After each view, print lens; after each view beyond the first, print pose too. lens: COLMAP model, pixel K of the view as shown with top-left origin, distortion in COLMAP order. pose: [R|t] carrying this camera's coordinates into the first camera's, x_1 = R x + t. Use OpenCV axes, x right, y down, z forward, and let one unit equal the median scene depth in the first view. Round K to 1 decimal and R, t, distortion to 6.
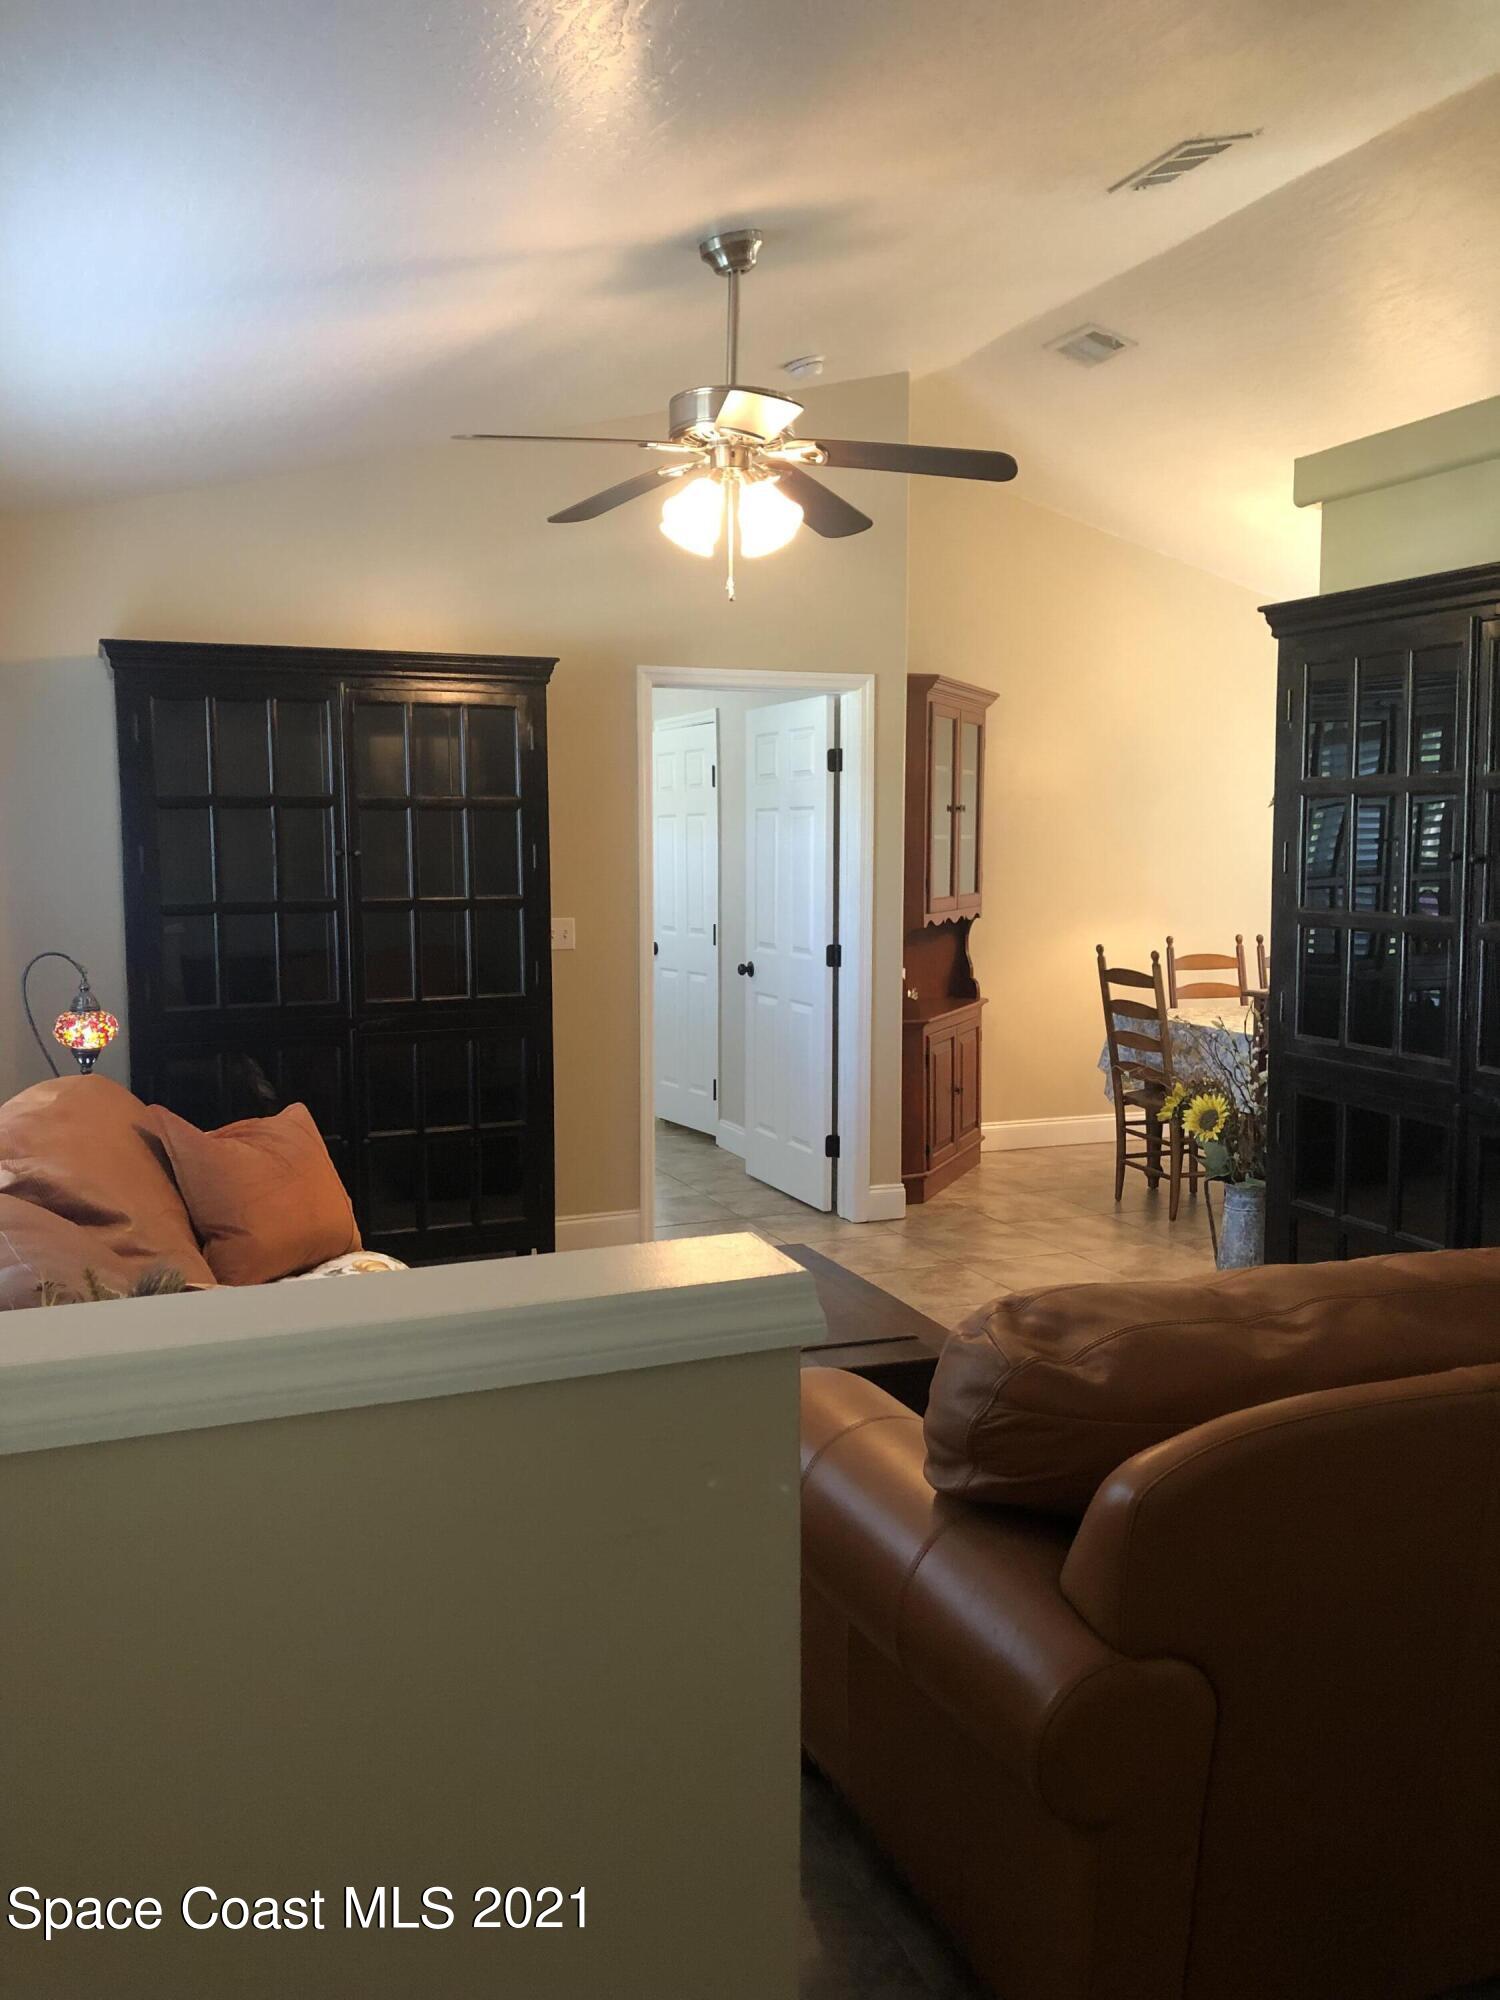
lens RADIAL K [[1601.6, 0, 745.6], [0, 1601.6, 988.2], [0, 0, 1]] dist [0.053435, -0.096053]
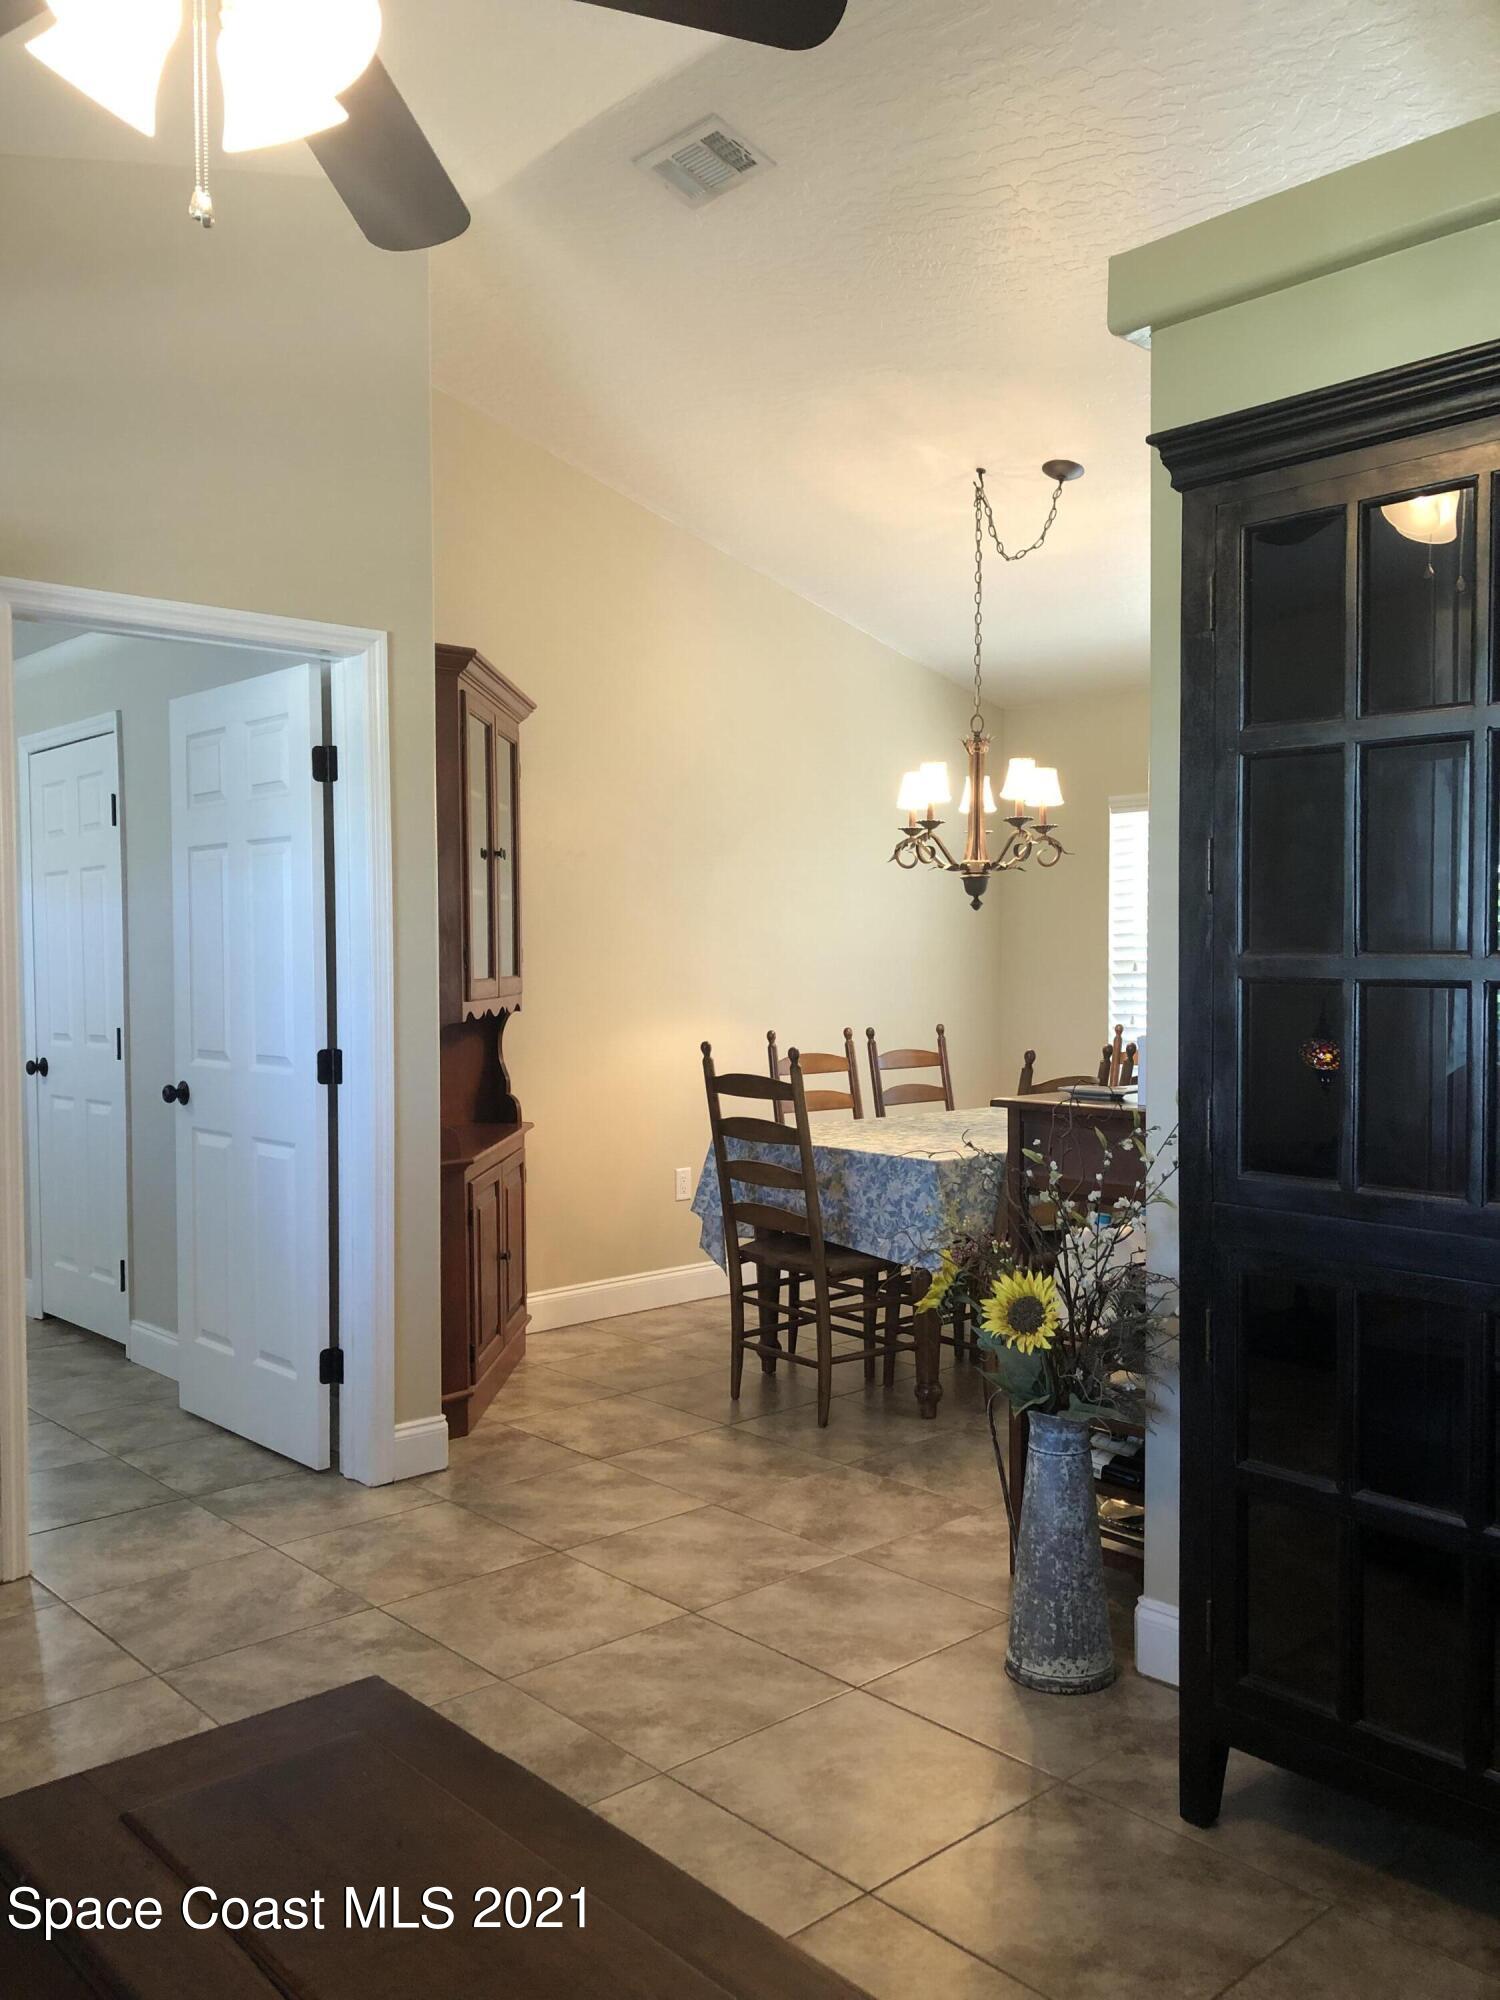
lens RADIAL K [[1657.8, 0, 772.2], [0, 1657.8, 1010.6], [0, 0, 1]] dist [0.031771, -0.002000]
pose [[0.934443, -0.015238, 0.355786, -0.015804], [0.035434, 0.998105, -0.050315, -0.003089], [-0.354345, 0.059623, 0.933212, 0.324918]]
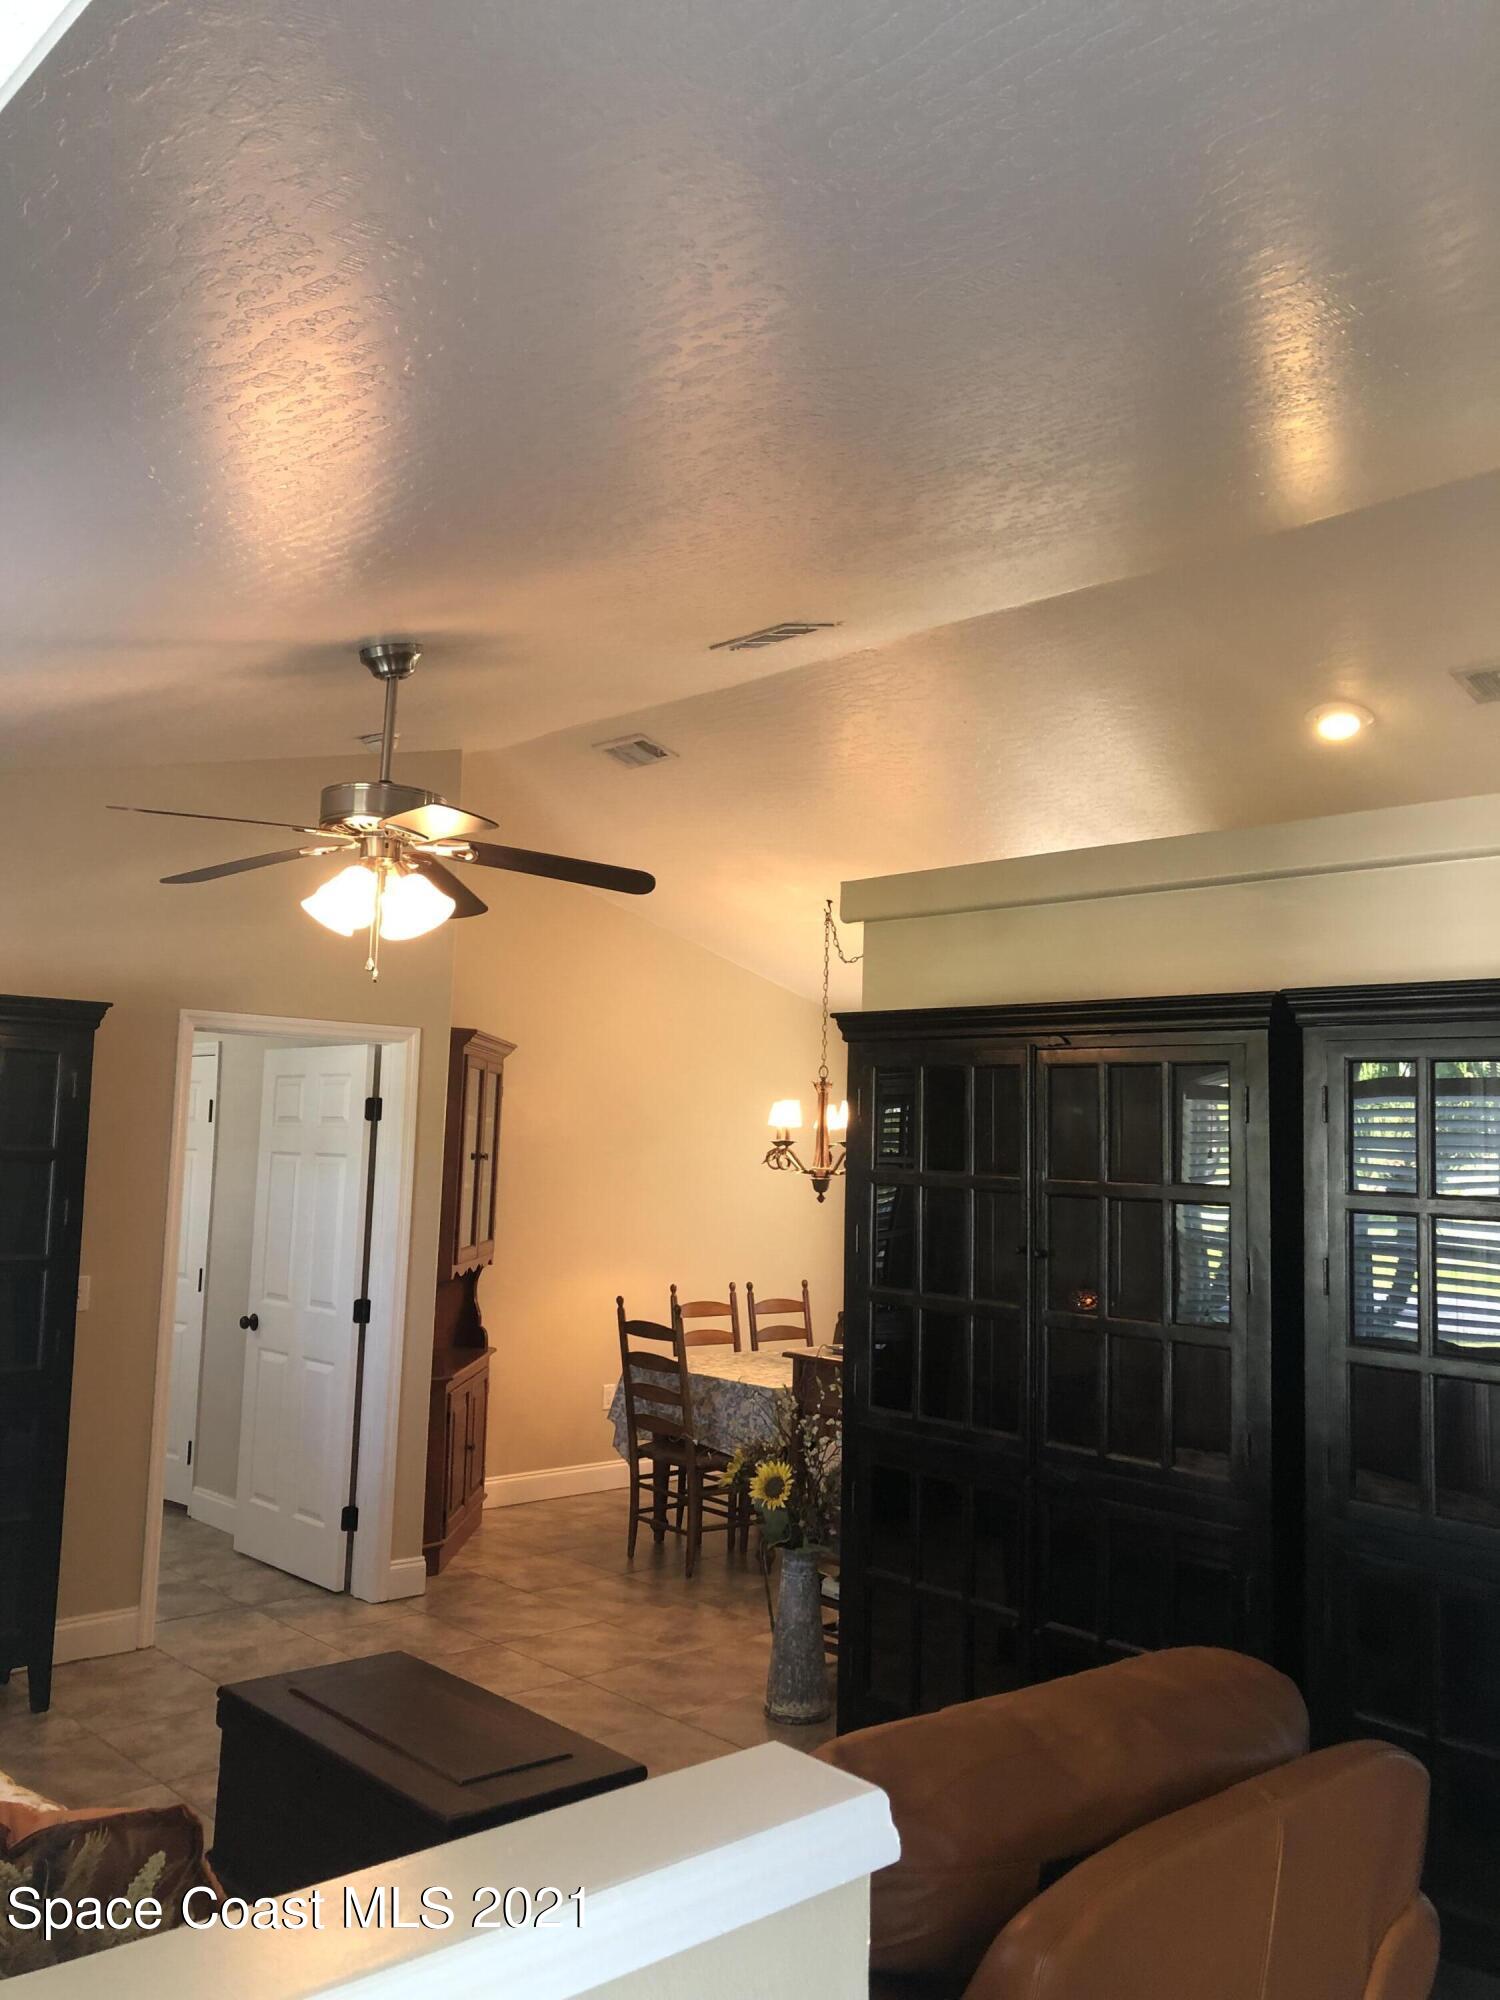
lens RADIAL K [[1594.5, 0, 745.7], [0, 1594.5, 988.1], [0, 0, 1]] dist [0.087705, -0.286242]
pose [[0.933247, 0.066220, 0.353079, -0.085485], [0.003011, 0.981387, -0.192018, -0.026134], [-0.359223, 0.180263, 0.915677, -0.001054]]
